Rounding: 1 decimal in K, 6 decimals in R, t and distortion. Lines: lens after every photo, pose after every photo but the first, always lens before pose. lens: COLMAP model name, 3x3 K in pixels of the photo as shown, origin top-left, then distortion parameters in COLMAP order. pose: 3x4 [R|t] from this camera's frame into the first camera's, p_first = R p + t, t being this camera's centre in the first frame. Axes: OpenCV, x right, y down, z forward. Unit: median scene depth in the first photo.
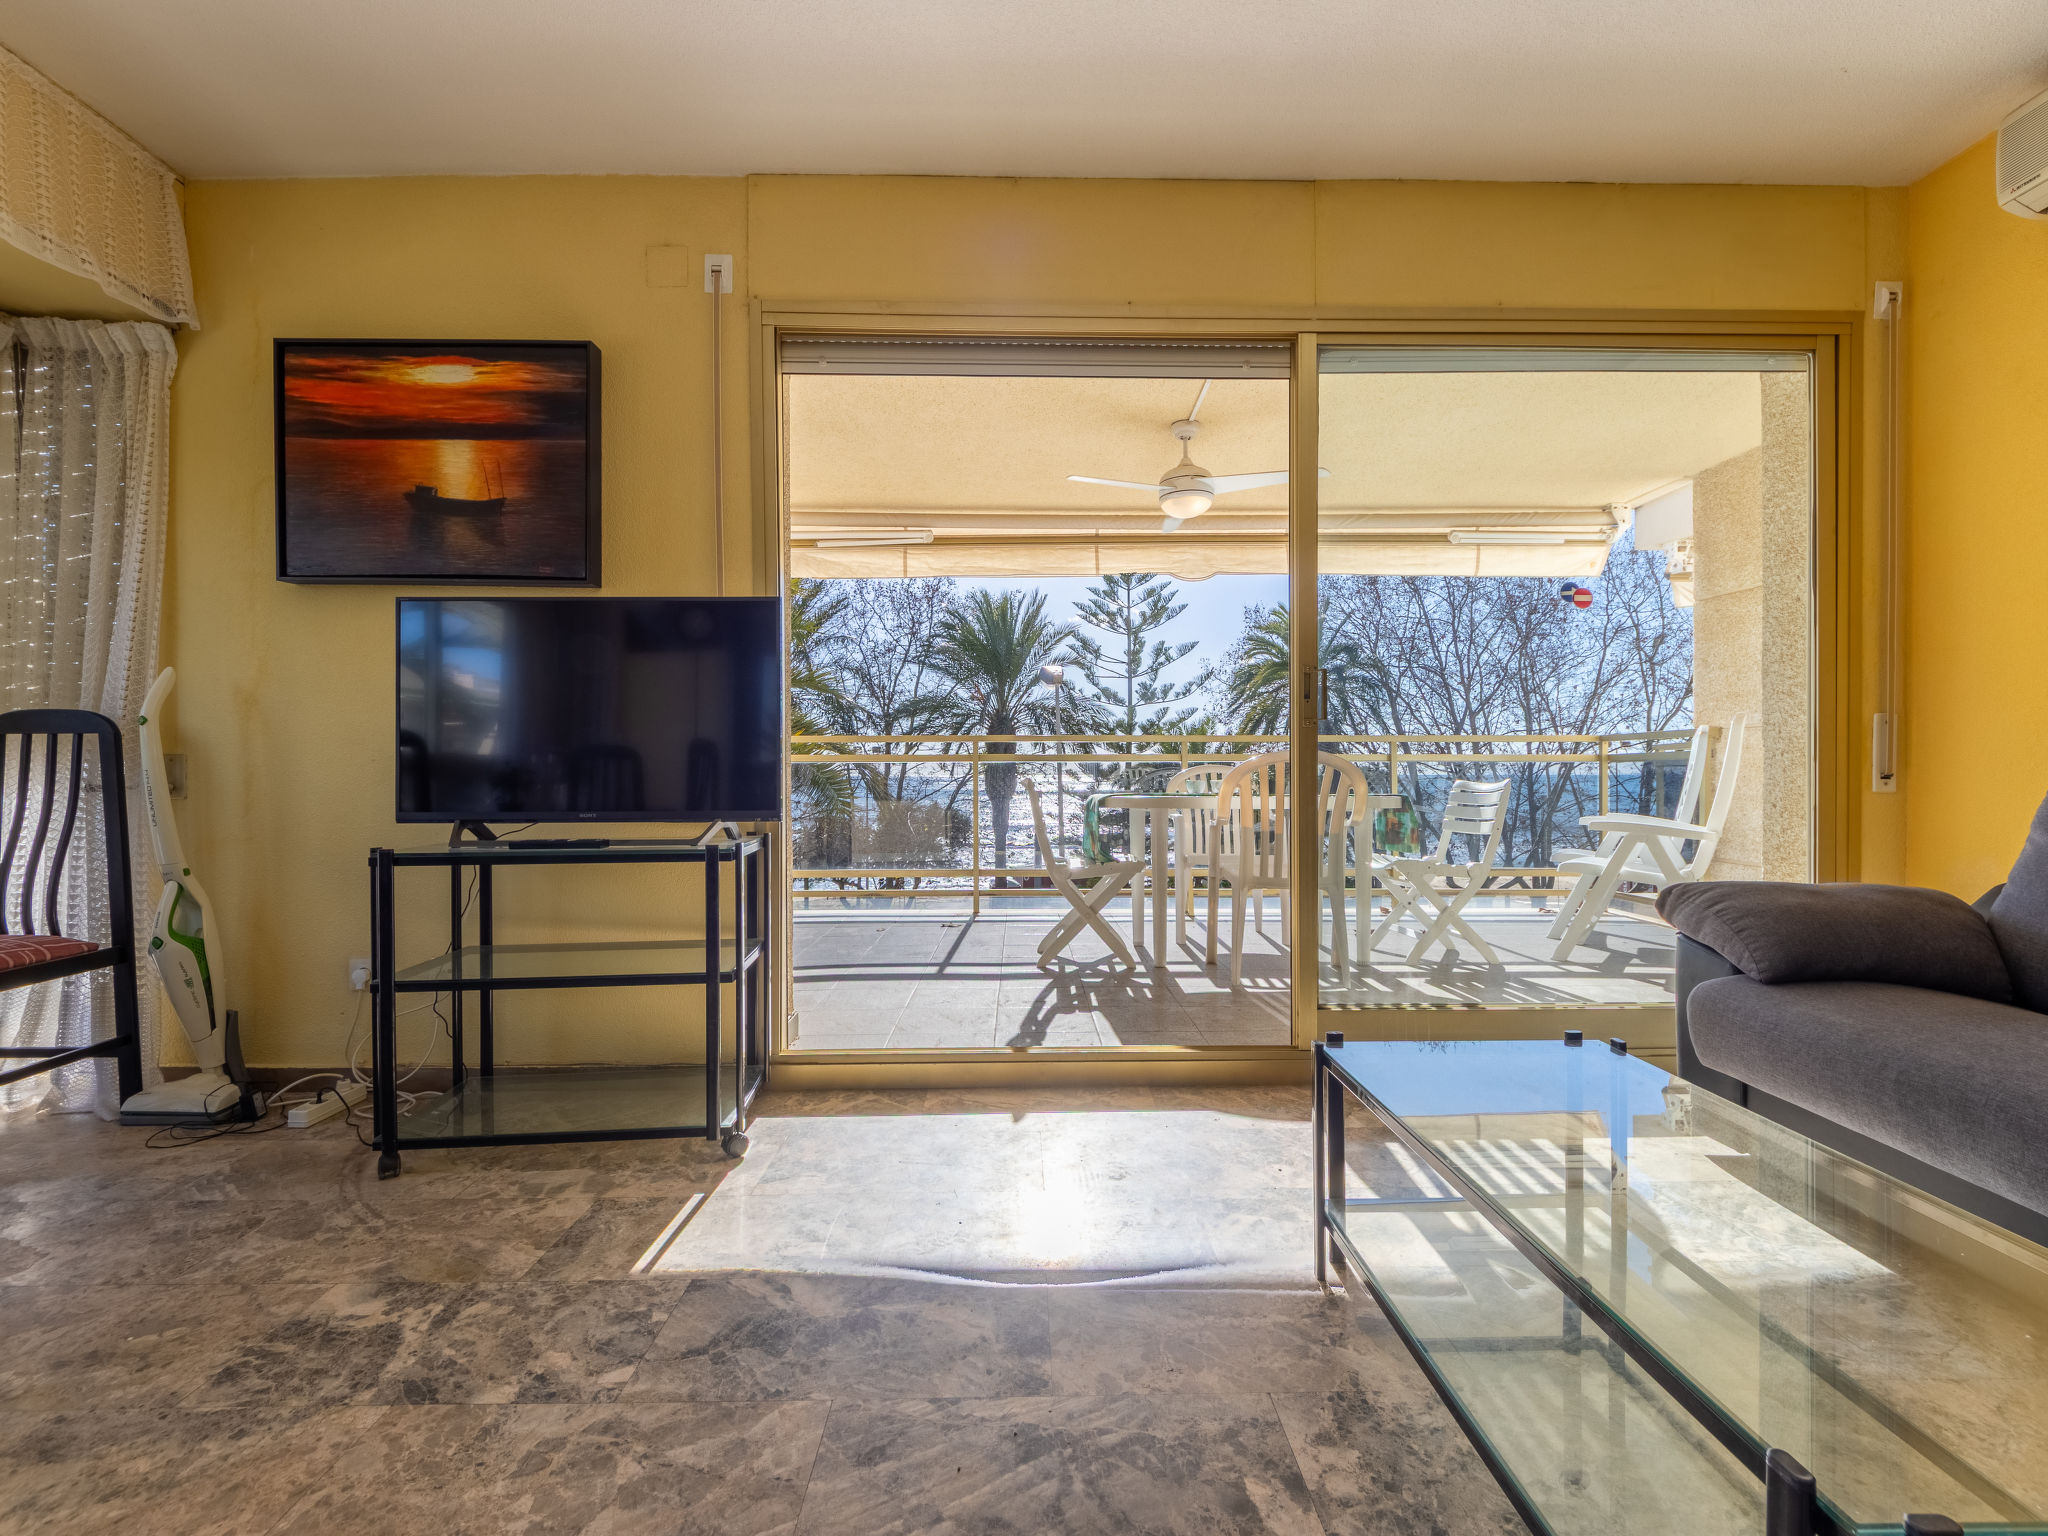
lens RADIAL K [[965.6, 0, 1024.0], [0, 965.6, 768.0], [0, 0, 1]] dist [0.008302, -0.009792]
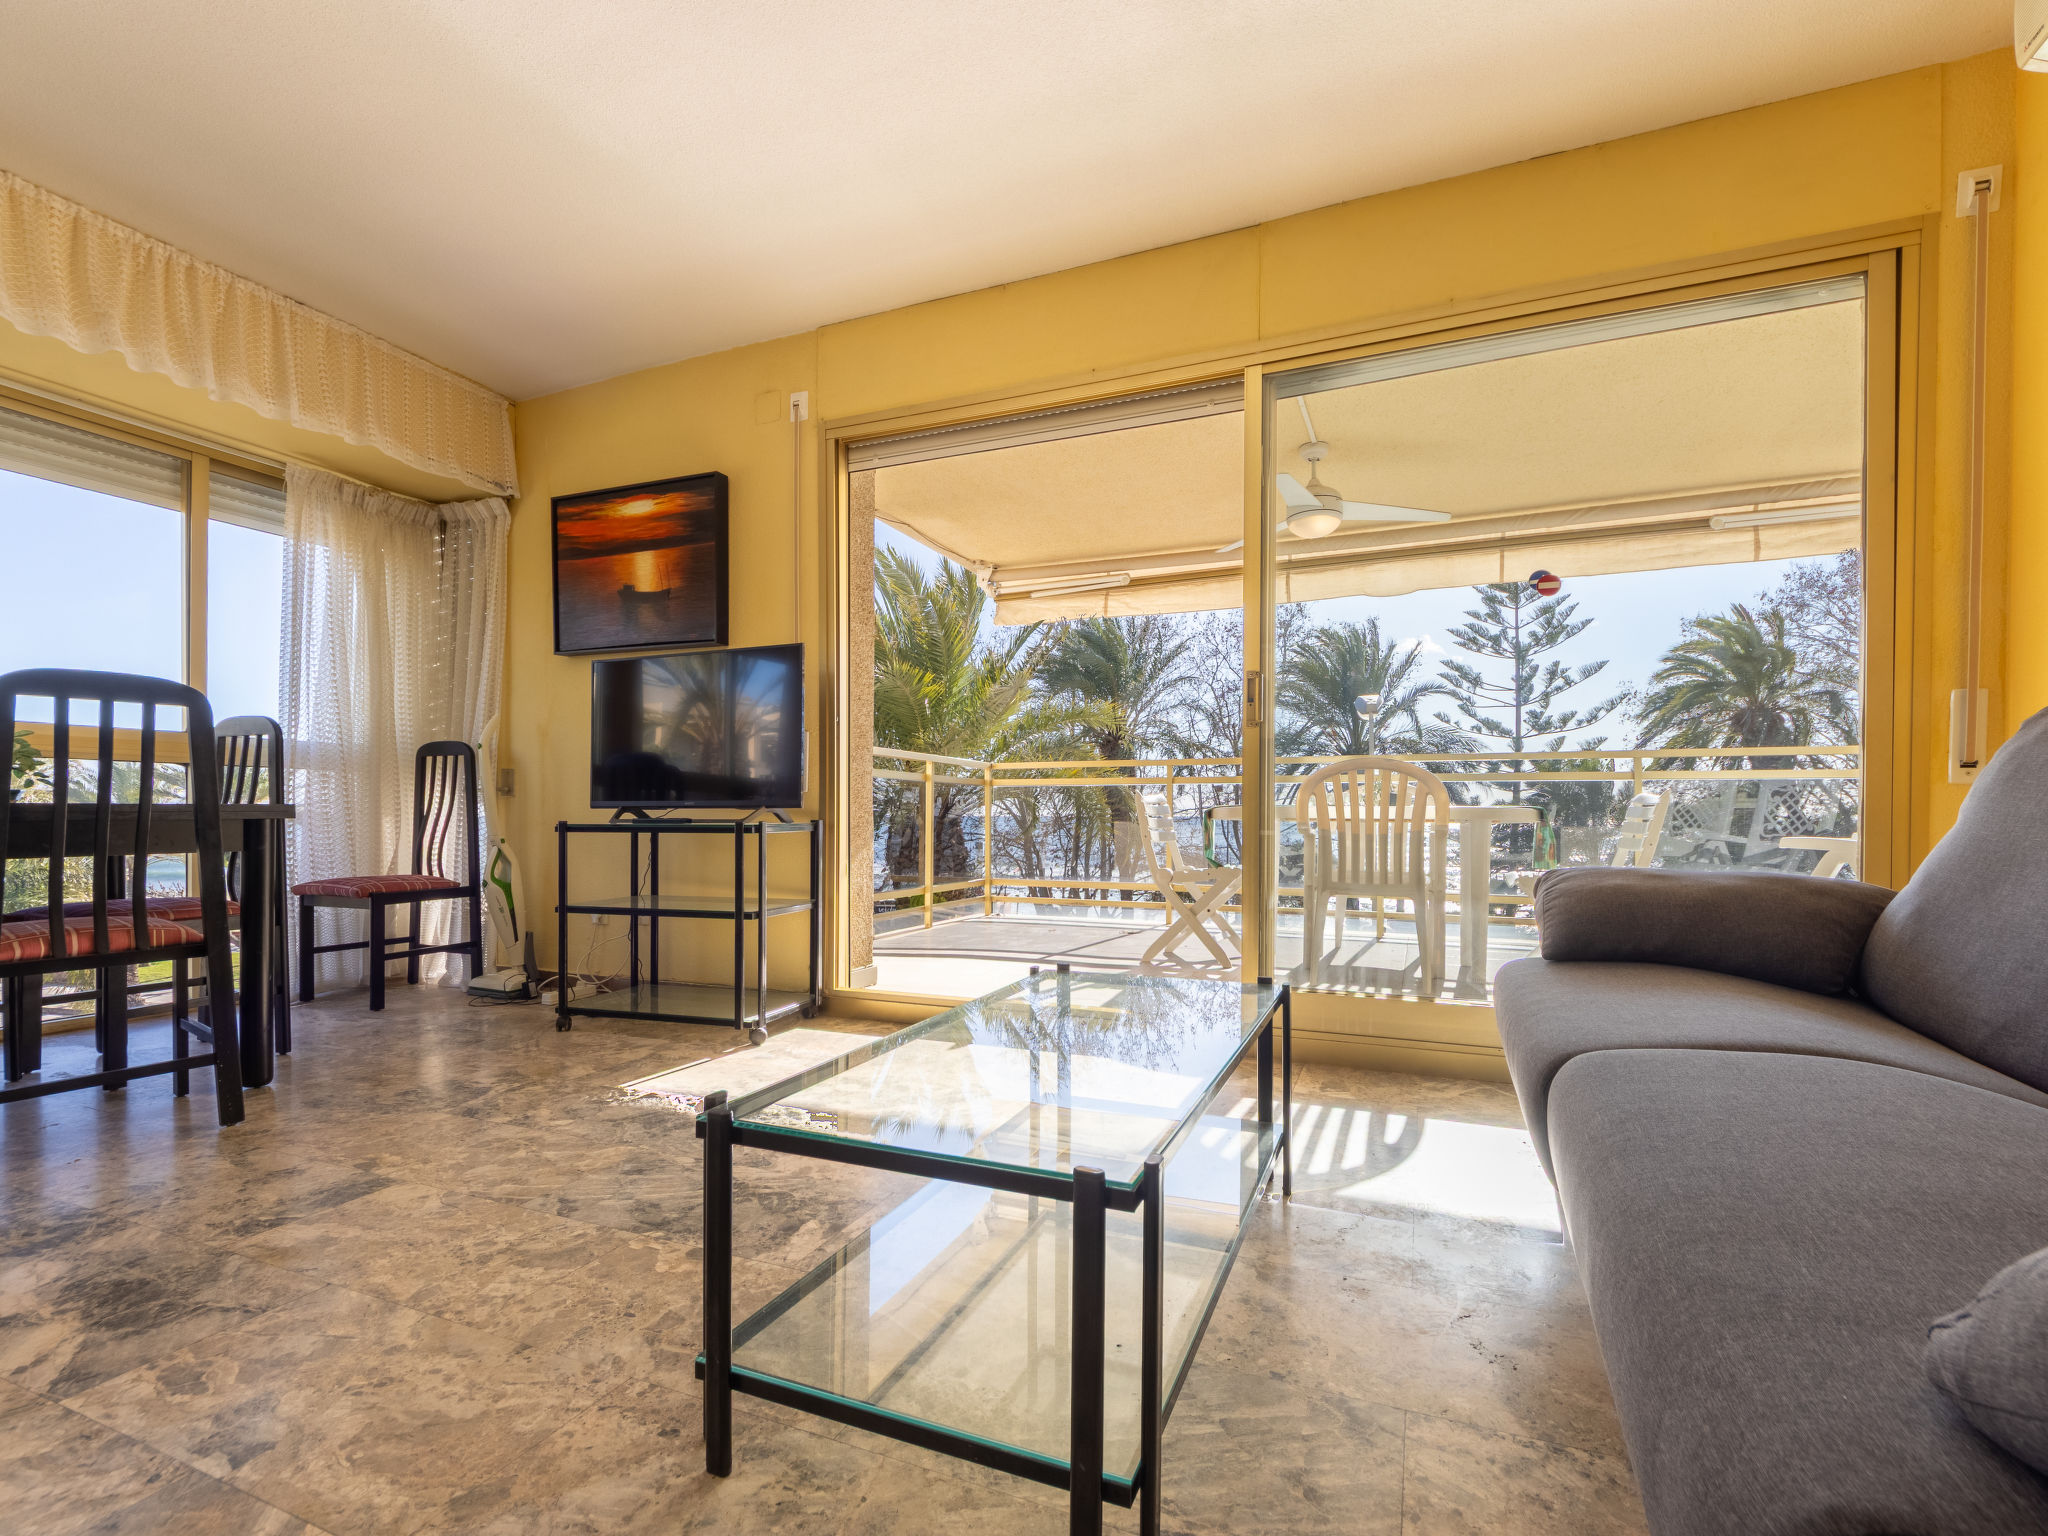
lens RADIAL K [[960.1, 0, 1019.9], [0, 960.1, 804.7], [0, 0, 1]] dist [0.019280, -0.011134]
pose [[0.913223, -0.001379, -0.407458, 0.526357], [-0.001611, 0.999974, -0.006995, 0.054505], [0.407457, 0.007044, 0.913197, -0.100164]]
